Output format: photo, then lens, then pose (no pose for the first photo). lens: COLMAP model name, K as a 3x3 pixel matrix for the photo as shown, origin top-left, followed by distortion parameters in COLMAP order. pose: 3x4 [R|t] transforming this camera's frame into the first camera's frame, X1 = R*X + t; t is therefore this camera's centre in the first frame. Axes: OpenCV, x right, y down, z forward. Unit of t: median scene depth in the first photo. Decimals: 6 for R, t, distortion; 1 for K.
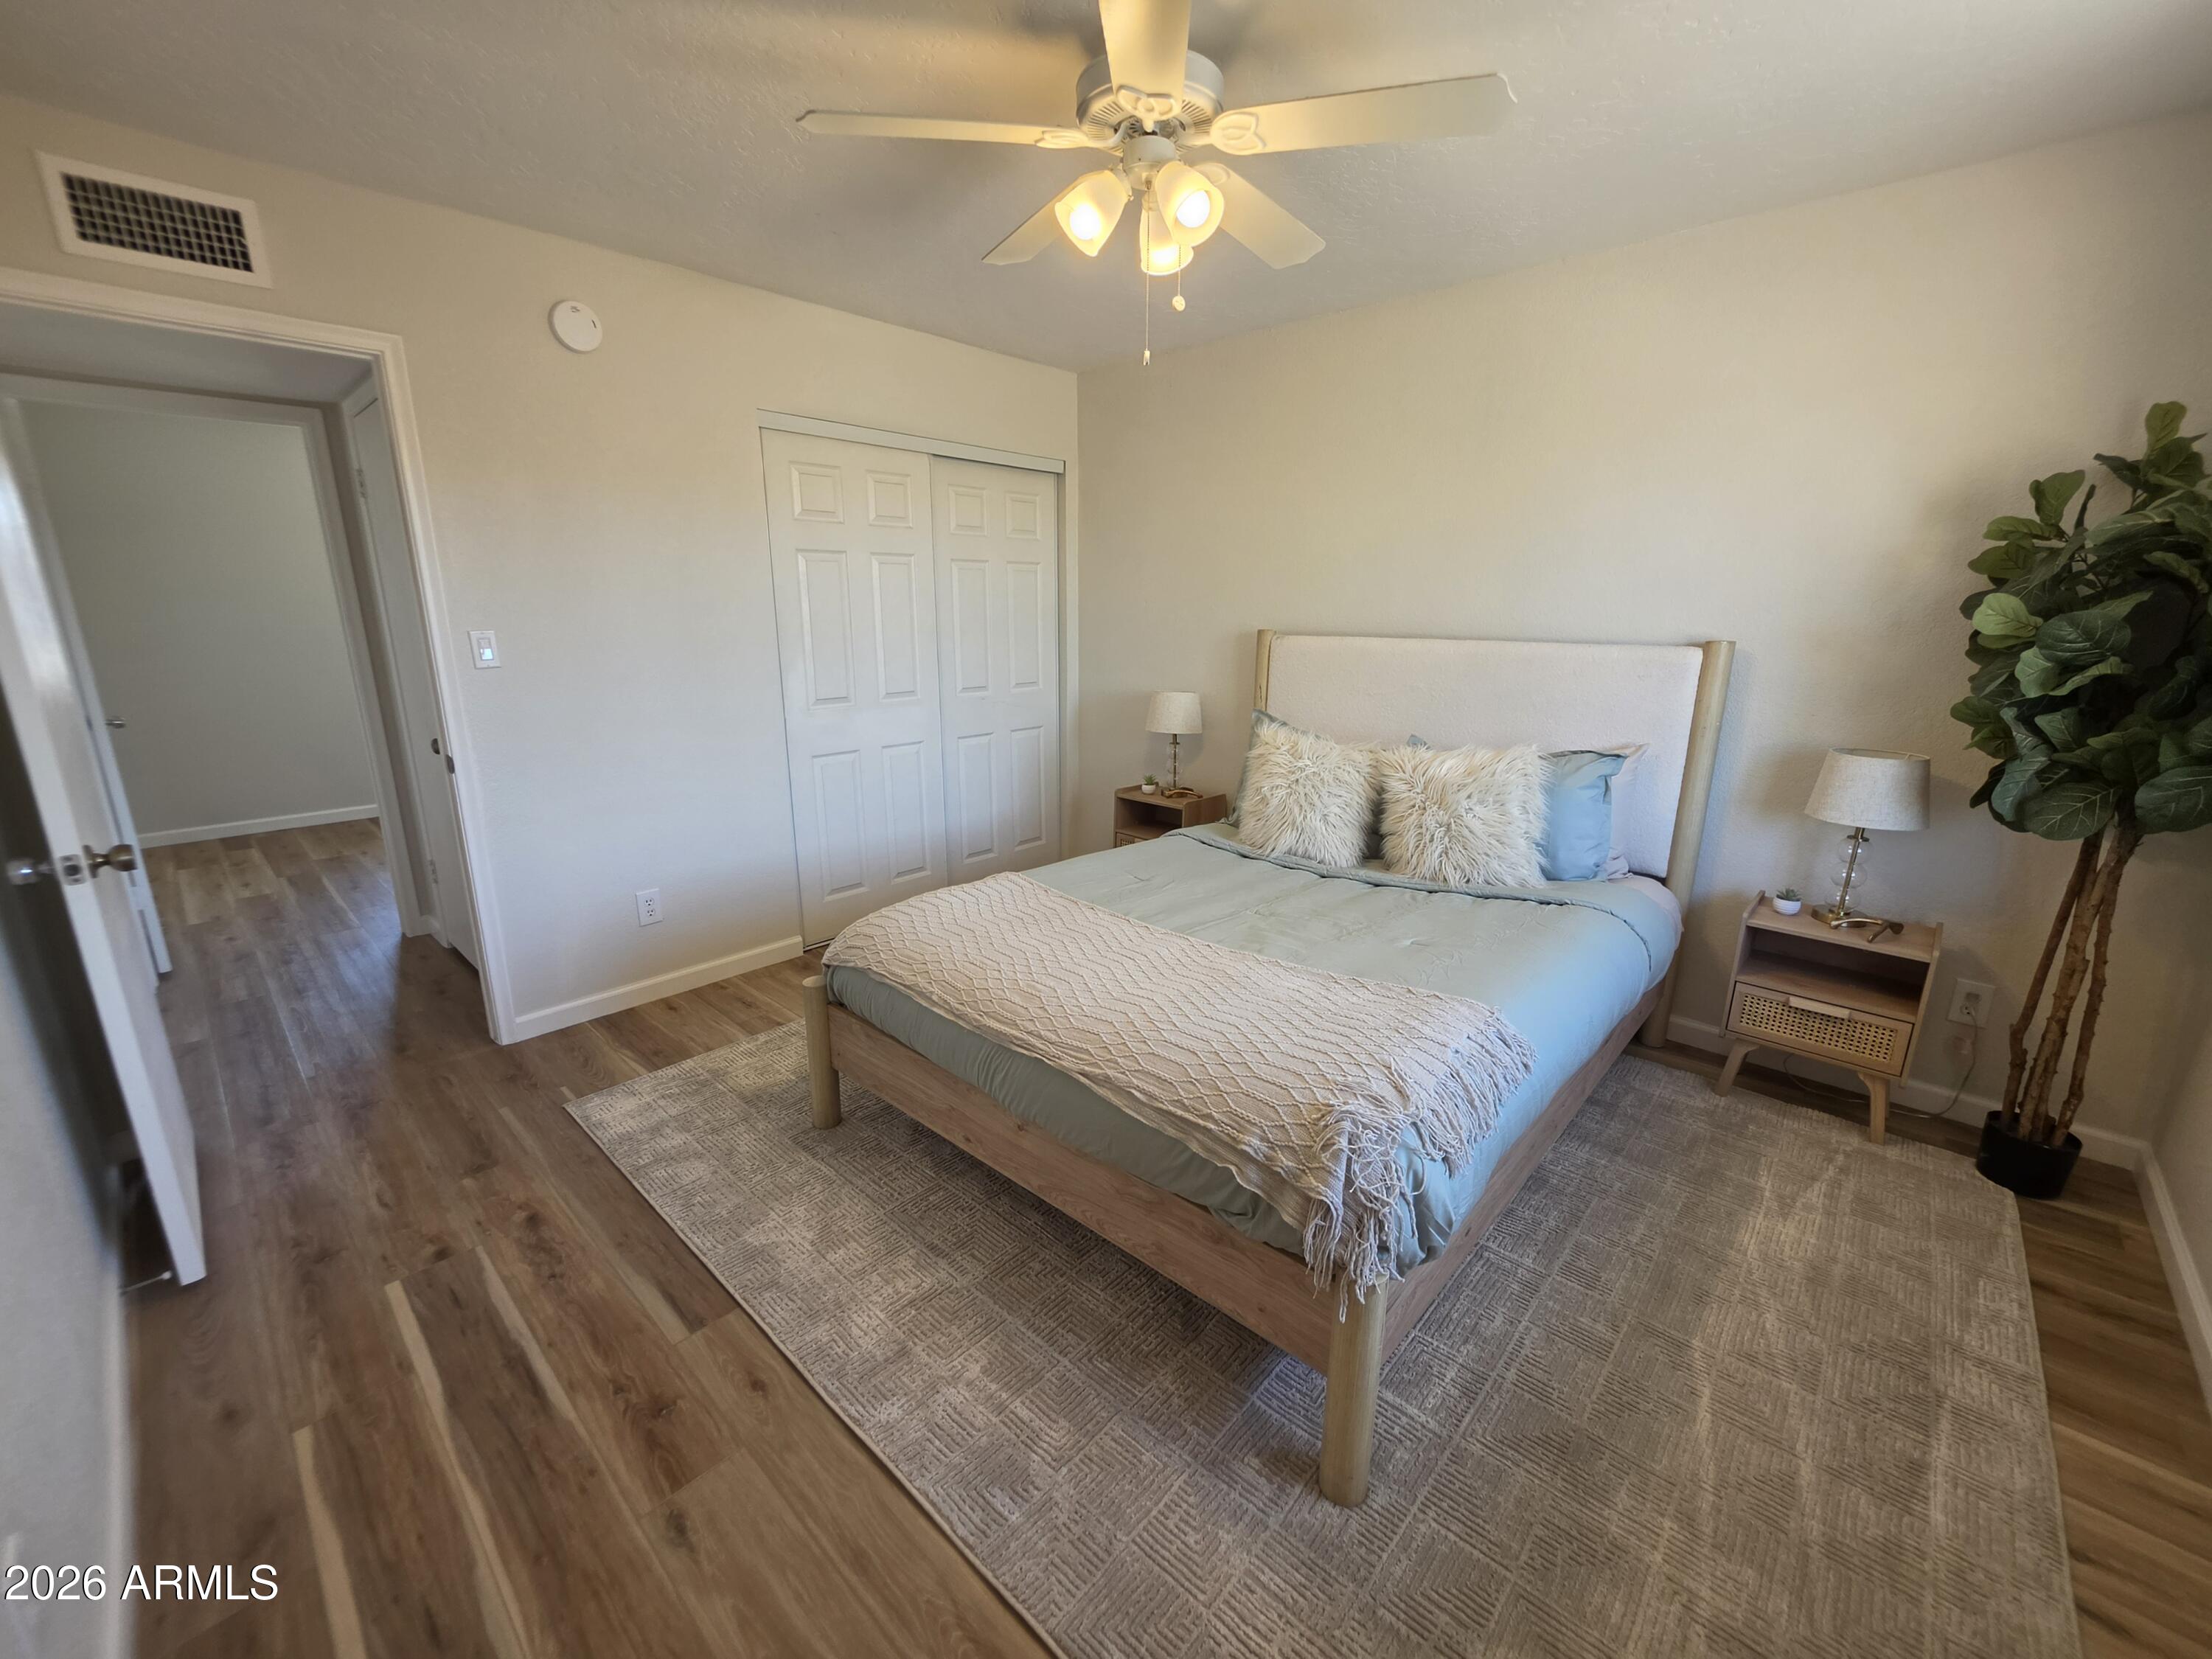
lens RADIAL K [[885.8, 0, 1103.1], [0, 885.8, 822.7], [0, 0, 1]] dist [-0.005666, 0.000602]
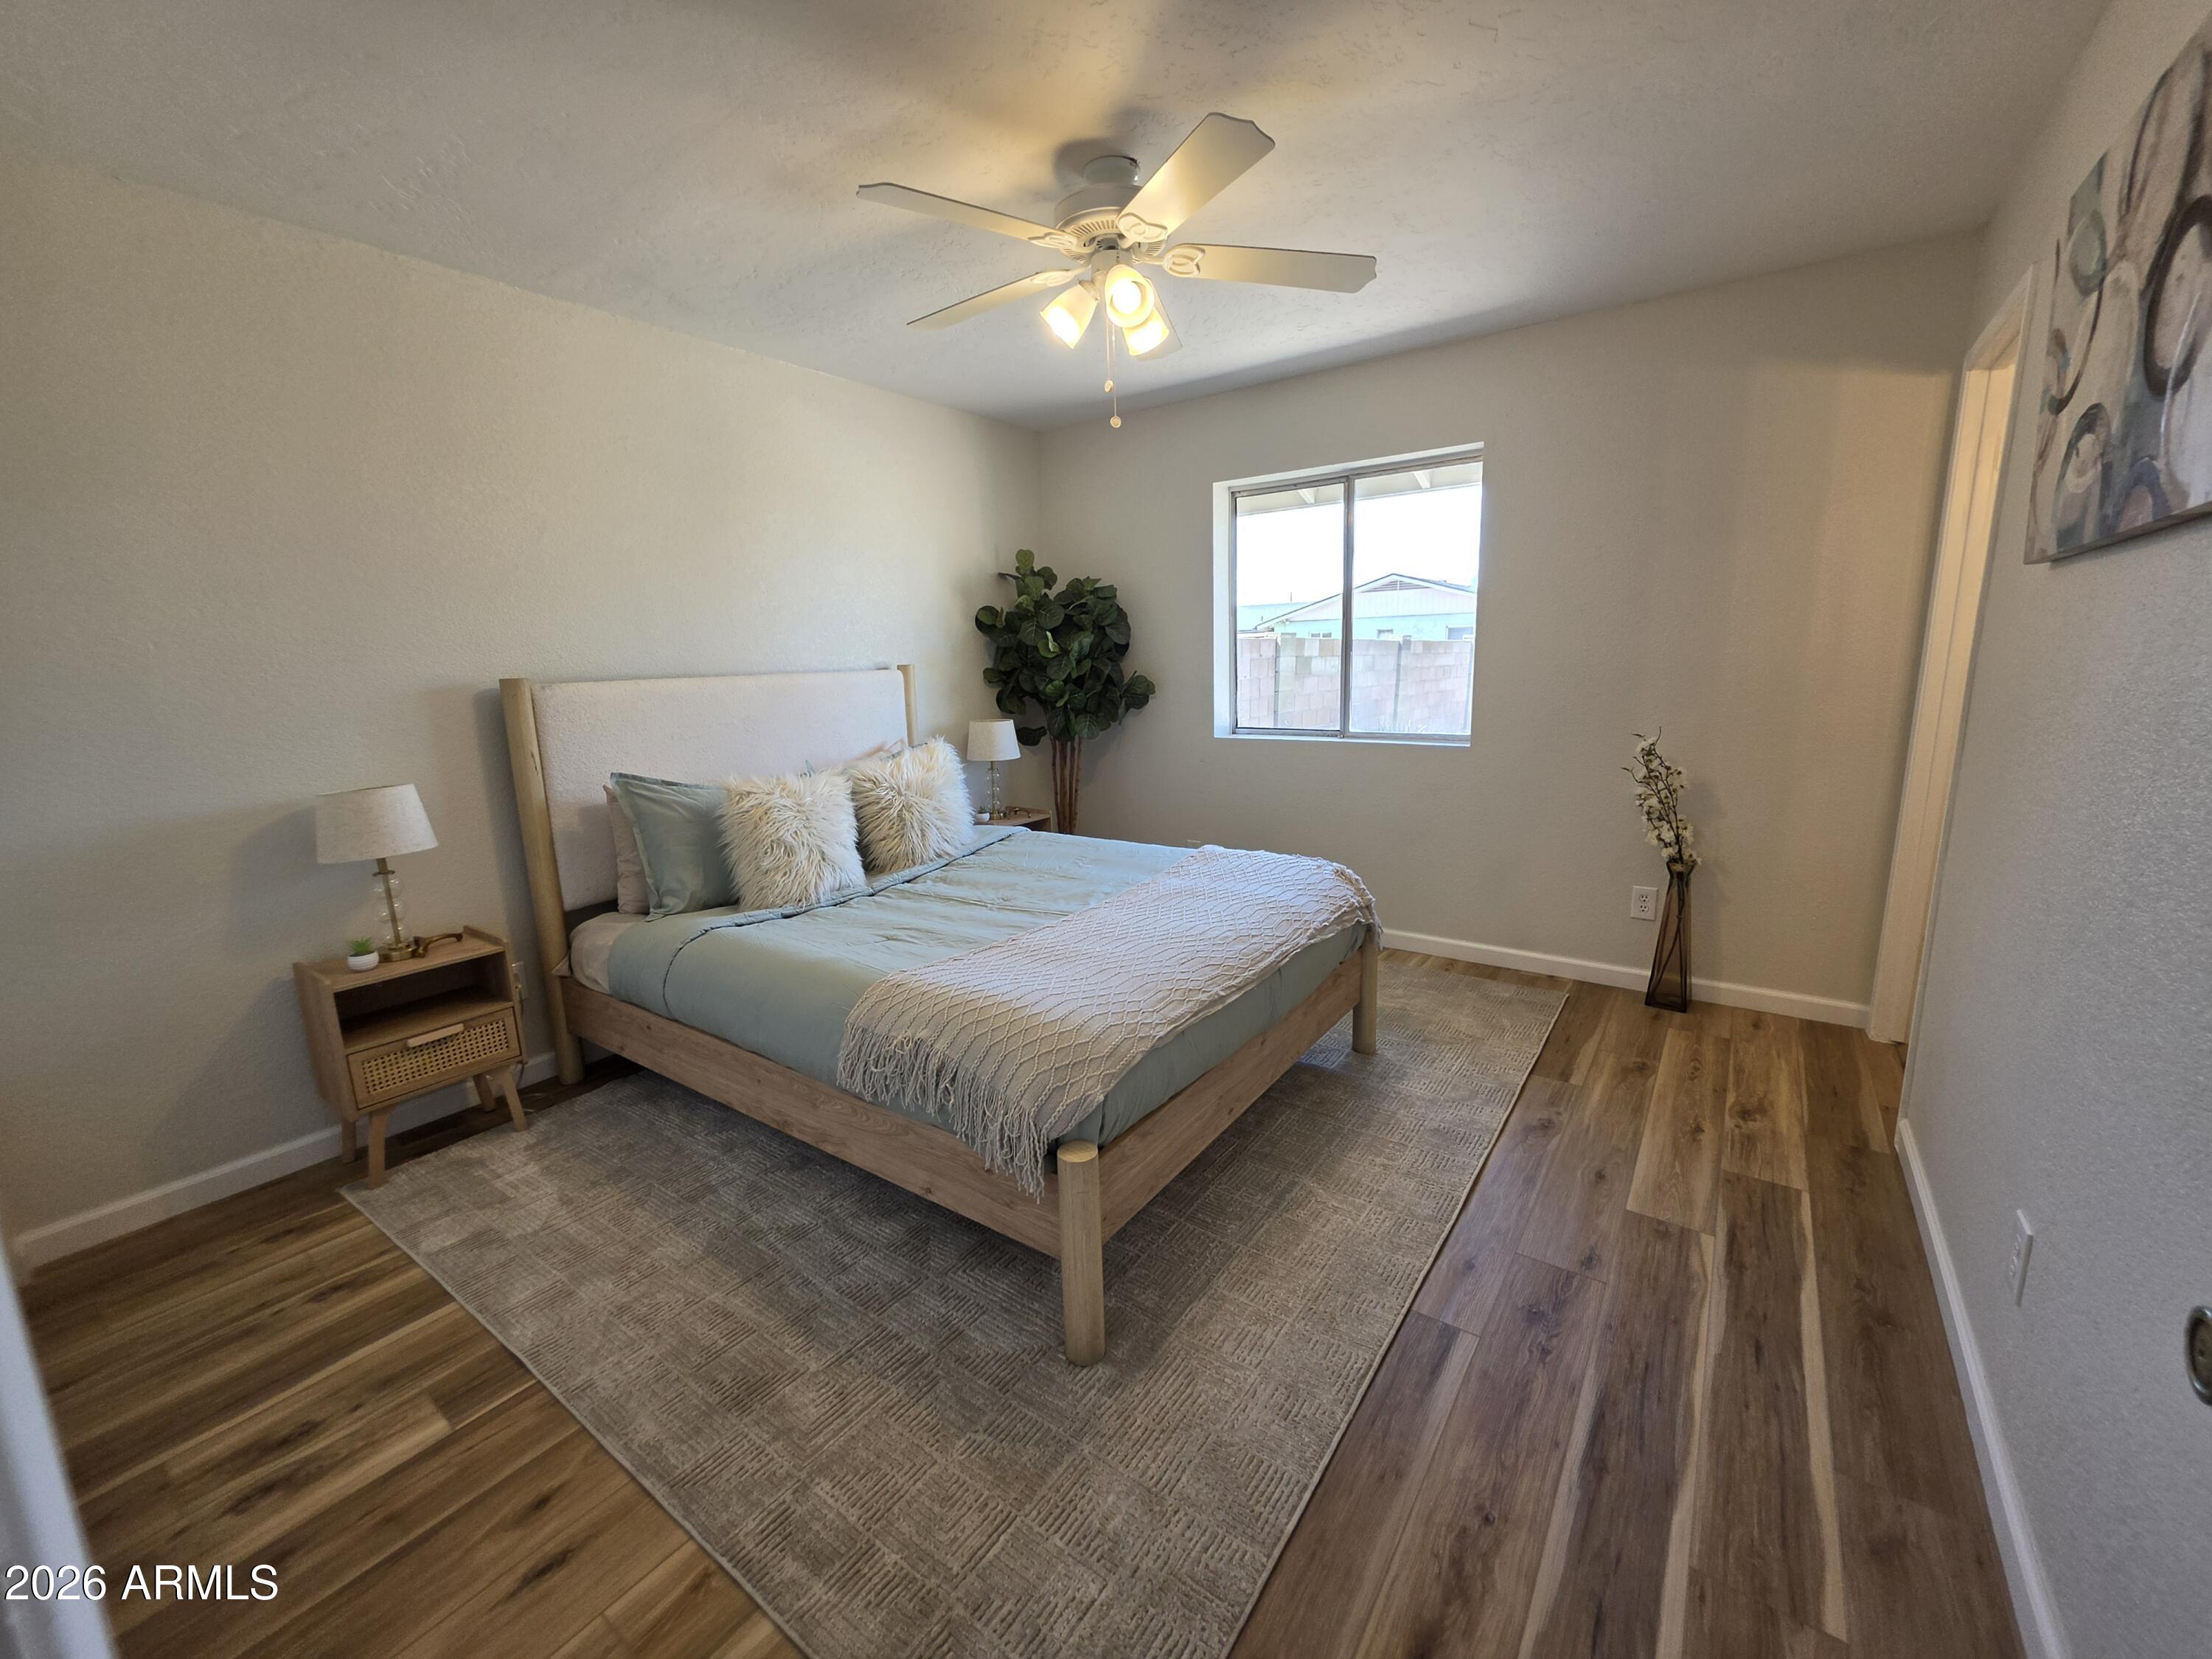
lens RADIAL K [[885.8, 0, 1095.3], [0, 885.8, 813.7], [0, 0, 1]] dist [-0.005666, 0.000602]
pose [[-0.110847, -0.176279, 0.978079, -1.341260], [0.265270, 0.943191, 0.200055, -0.287439], [-0.957781, 0.281631, -0.057789, 1.338067]]
